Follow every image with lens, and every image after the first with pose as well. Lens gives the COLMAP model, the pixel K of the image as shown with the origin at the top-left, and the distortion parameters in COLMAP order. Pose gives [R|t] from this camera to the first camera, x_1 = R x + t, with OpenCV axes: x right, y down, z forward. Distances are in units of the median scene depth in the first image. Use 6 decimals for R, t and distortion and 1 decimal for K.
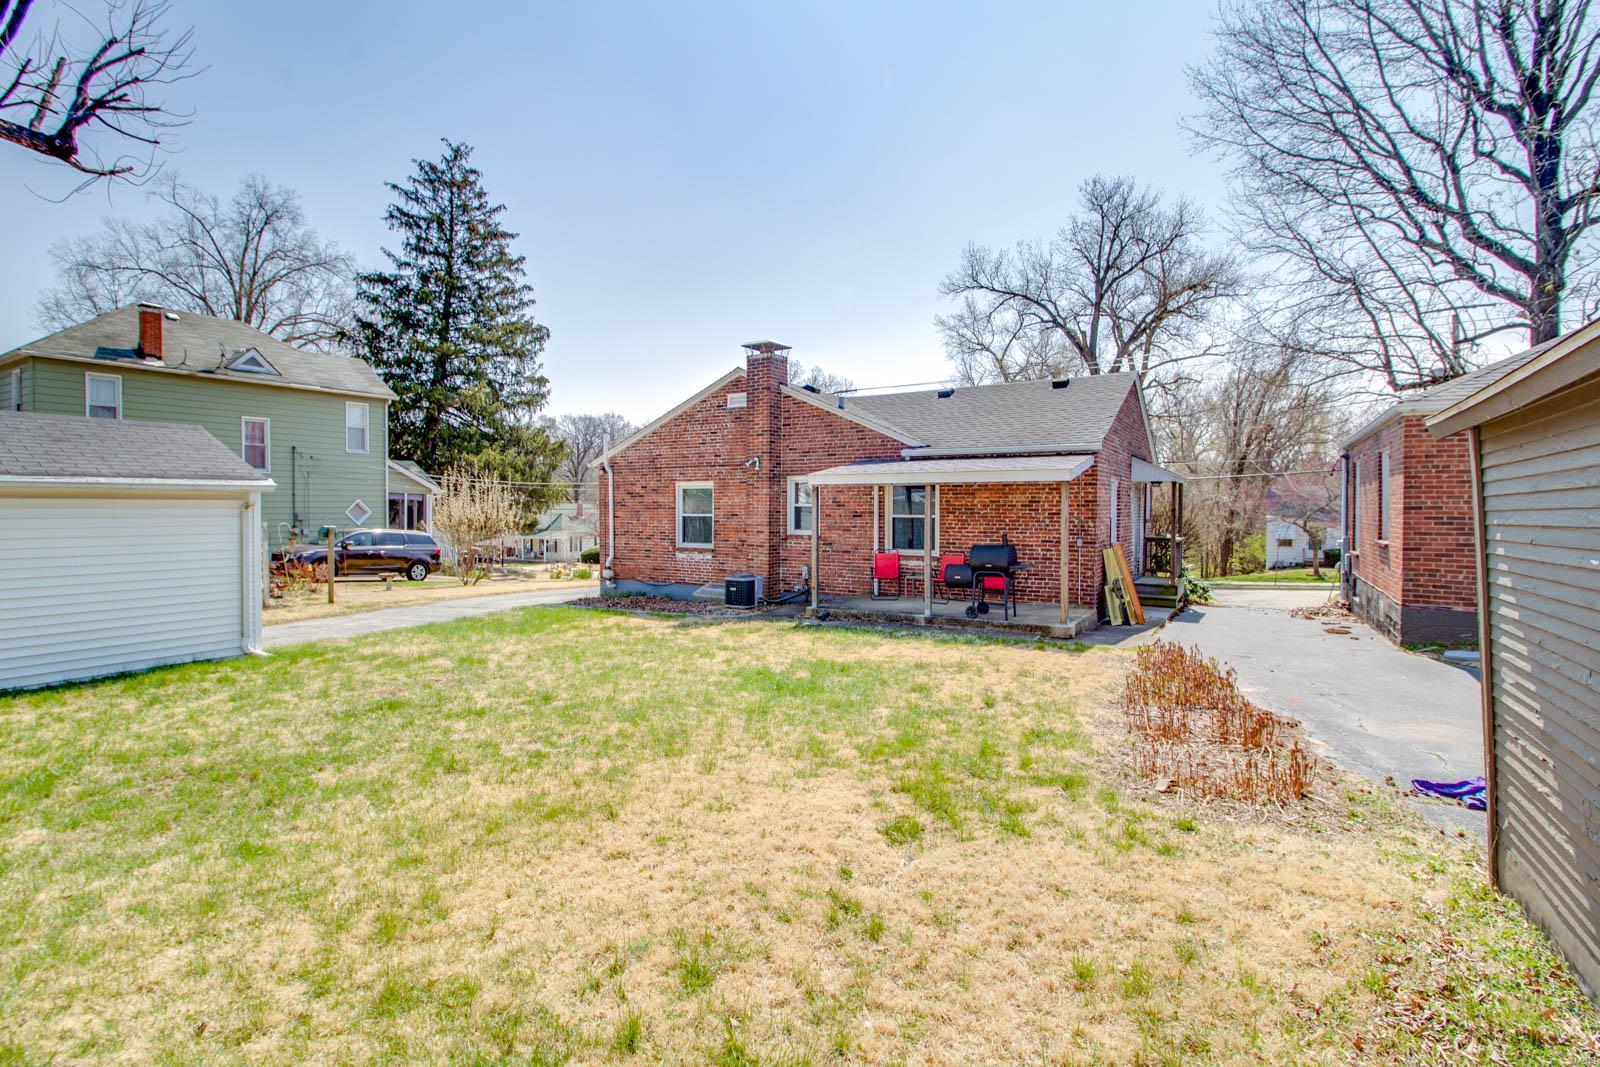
lens RADIAL K [[747.8, 0, 801.8], [0, 747.8, 542.3], [0, 0, 1]] dist [-0.001944, -0.000542]
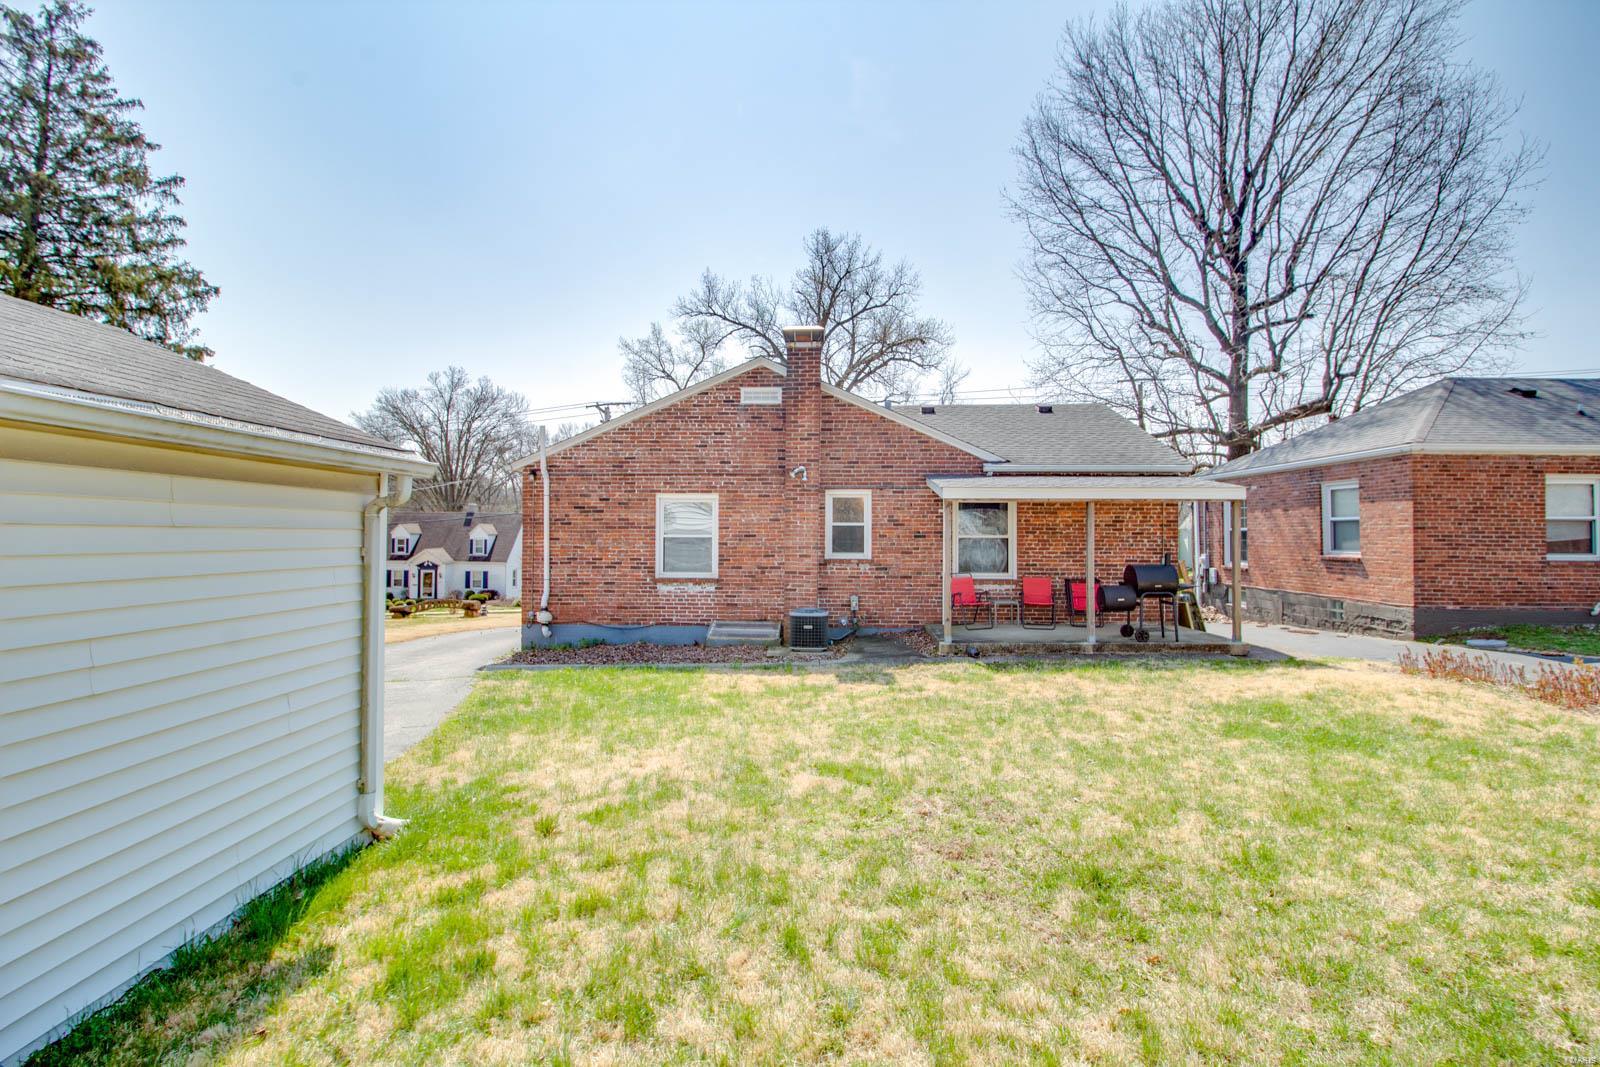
lens RADIAL K [[735.9, 0, 800.0], [0, 735.9, 533.5], [0, 0, 1]] dist [0.000288, -0.011014]
pose [[0.873888, 0.002264, 0.486122, -0.389622], [0.020748, 0.998904, -0.041952, -0.004044], [-0.485684, 0.046747, 0.872883, 0.250896]]
